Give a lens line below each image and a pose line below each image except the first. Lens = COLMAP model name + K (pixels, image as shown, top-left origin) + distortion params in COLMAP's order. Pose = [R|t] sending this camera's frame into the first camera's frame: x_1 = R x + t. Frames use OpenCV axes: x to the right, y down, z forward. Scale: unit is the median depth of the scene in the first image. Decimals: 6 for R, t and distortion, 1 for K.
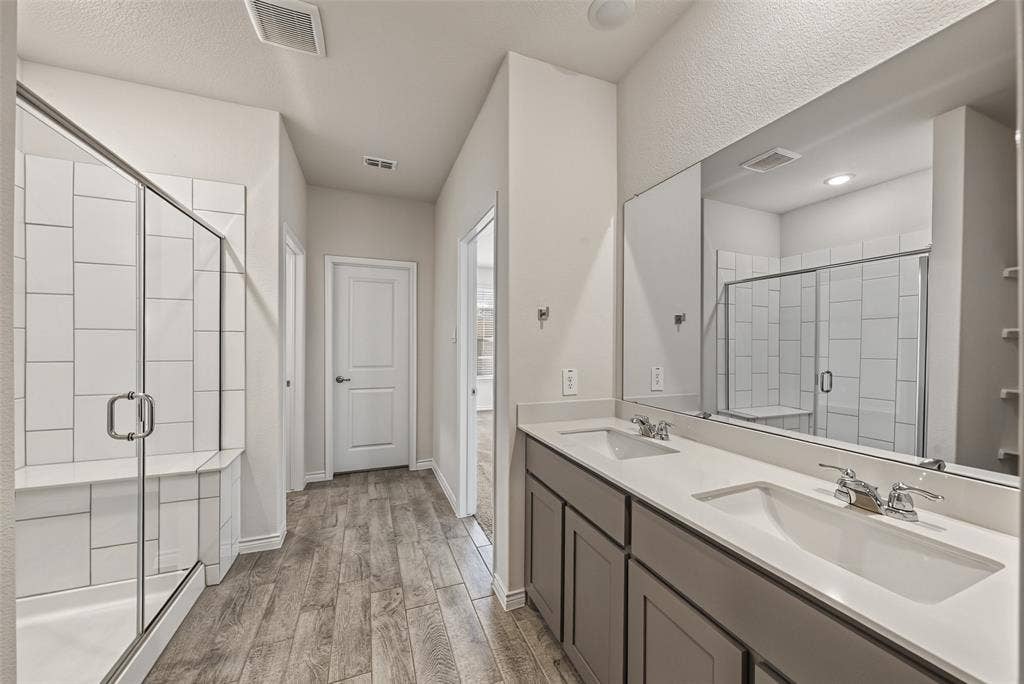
lens RADIAL K [[352.3, 0, 508.4], [0, 352.3, 346.2], [0, 0, 1]] dist [0.000161, 0.000019]
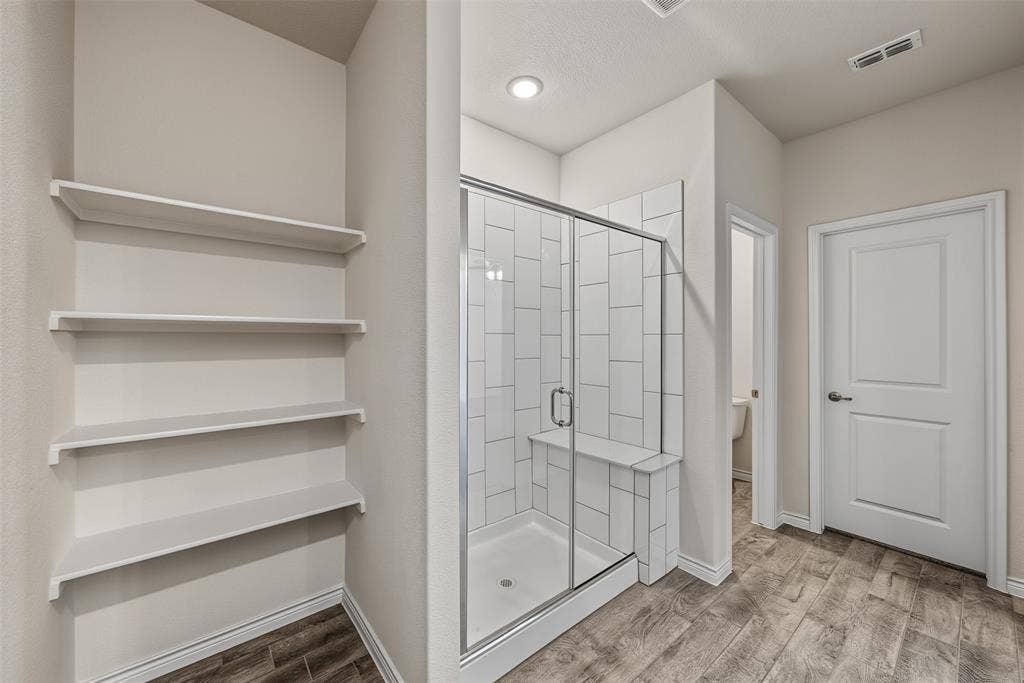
lens RADIAL K [[385.7, 0, 512.0], [0, 385.7, 341.5], [0, 0, 1]] dist [0.000156, 0.000115]
pose [[0.309362, -0.001953, -0.950942, 0.083497], [-0.007707, 0.999960, -0.004561, -0.011999], [0.950913, 0.008740, 0.309334, 0.220385]]
